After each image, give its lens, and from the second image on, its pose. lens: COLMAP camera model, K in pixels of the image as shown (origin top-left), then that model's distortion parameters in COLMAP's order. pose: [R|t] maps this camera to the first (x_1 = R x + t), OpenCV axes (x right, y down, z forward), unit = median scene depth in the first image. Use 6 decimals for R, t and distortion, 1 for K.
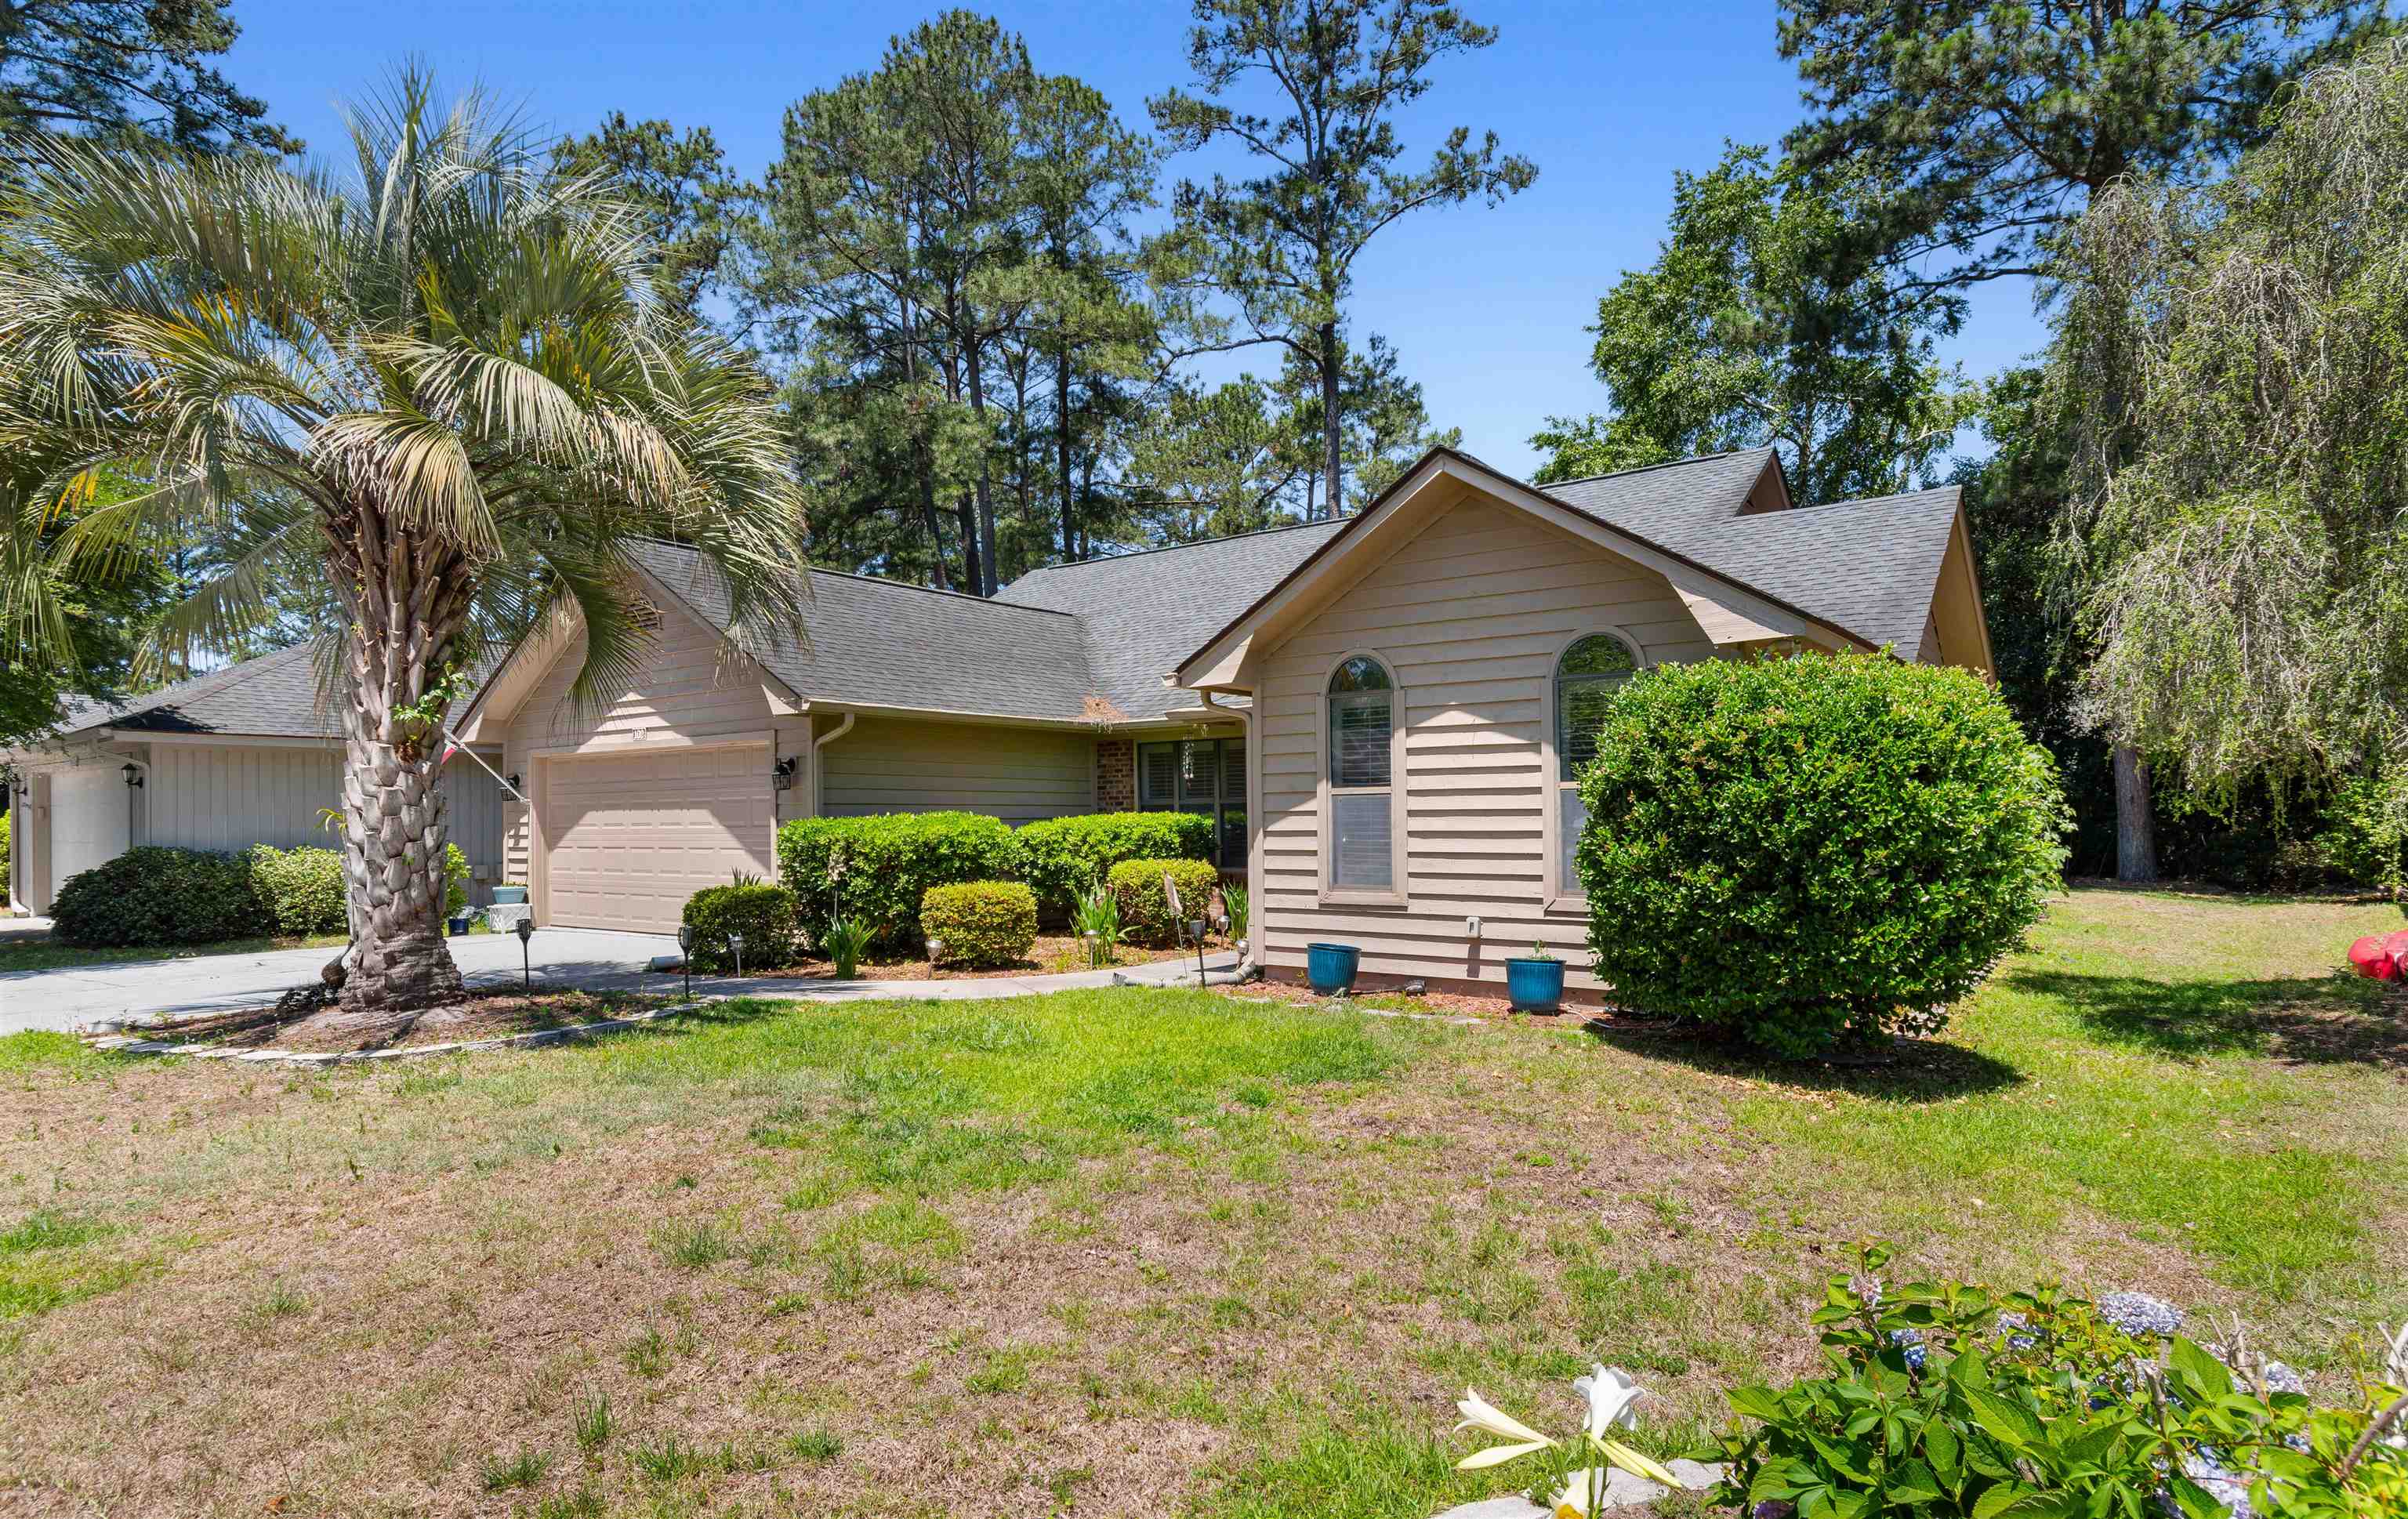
lens RADIAL K [[1337.5, 0, 1212.3], [0, 1337.5, 771.6], [0, 0, 1]] dist [-0.000451, -0.000014]
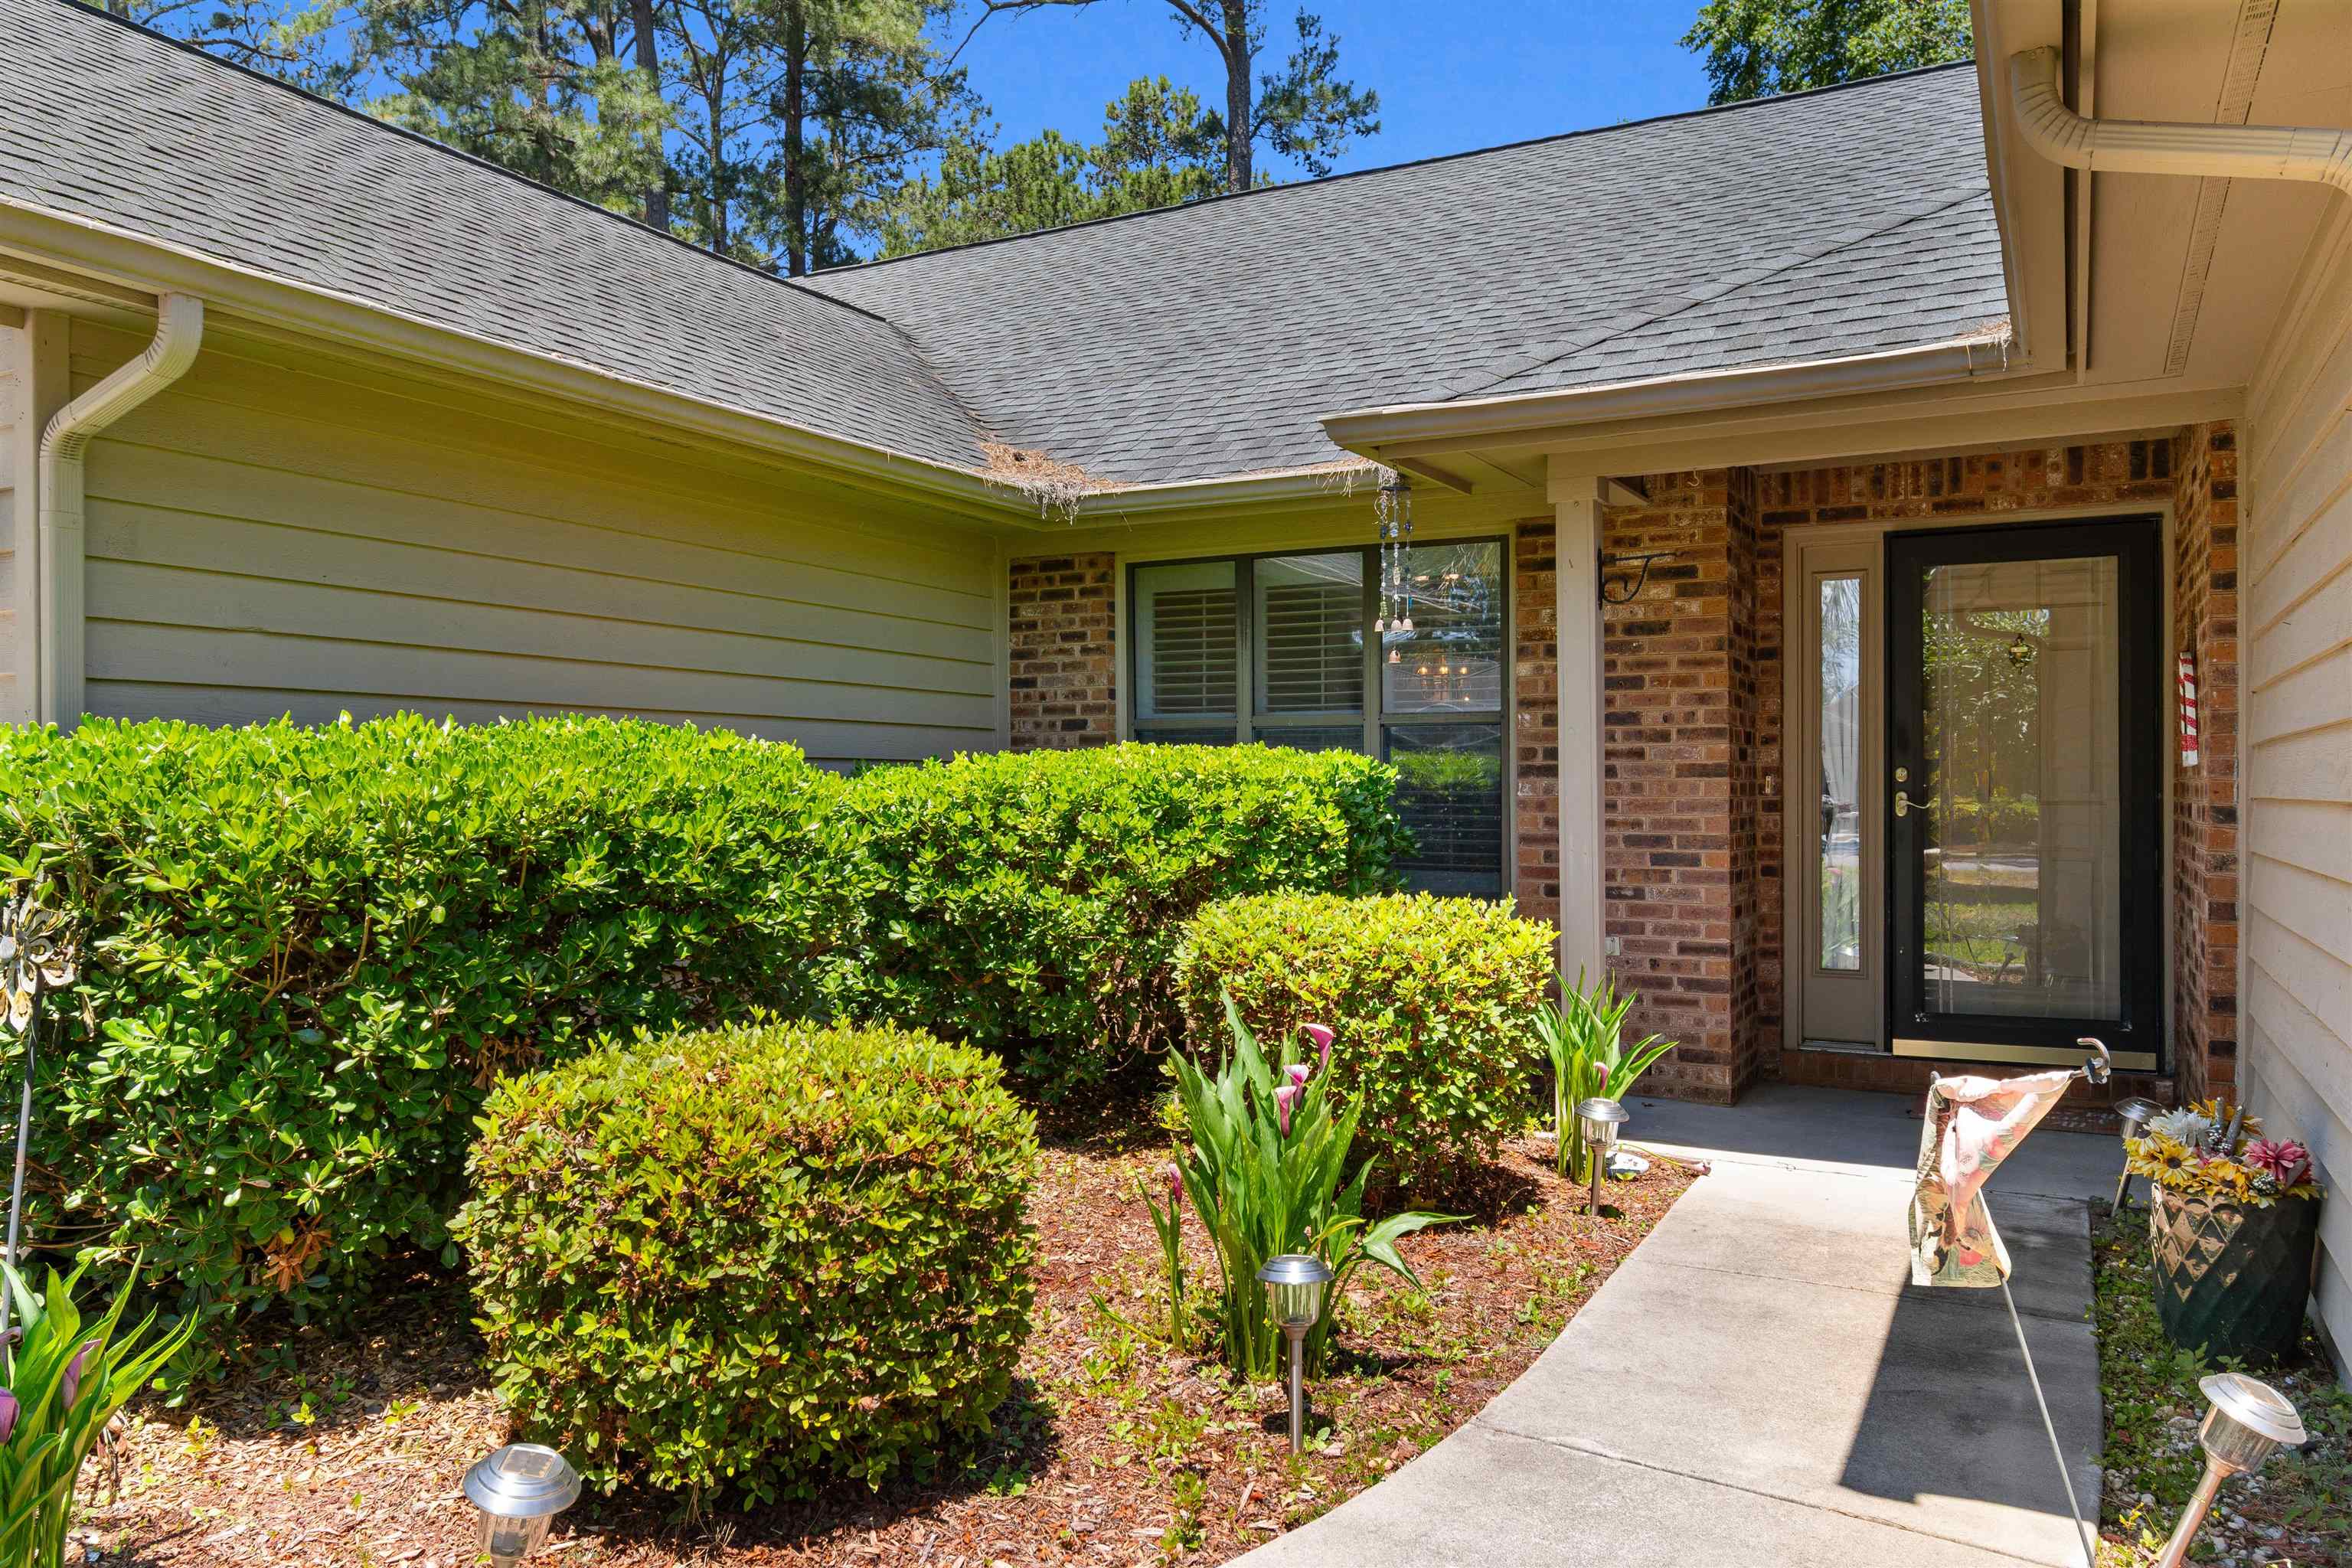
lens RADIAL K [[1686.1, 0, 1163.1], [0, 1686.1, 782.8], [0, 0, 1]] dist [0.003070, -0.000475]
pose [[0.991393, 0.011166, 0.130441, -0.126931], [-0.015358, 0.999396, 0.031173, 0.029687], [-0.130014, -0.032908, 0.990966, 0.635234]]
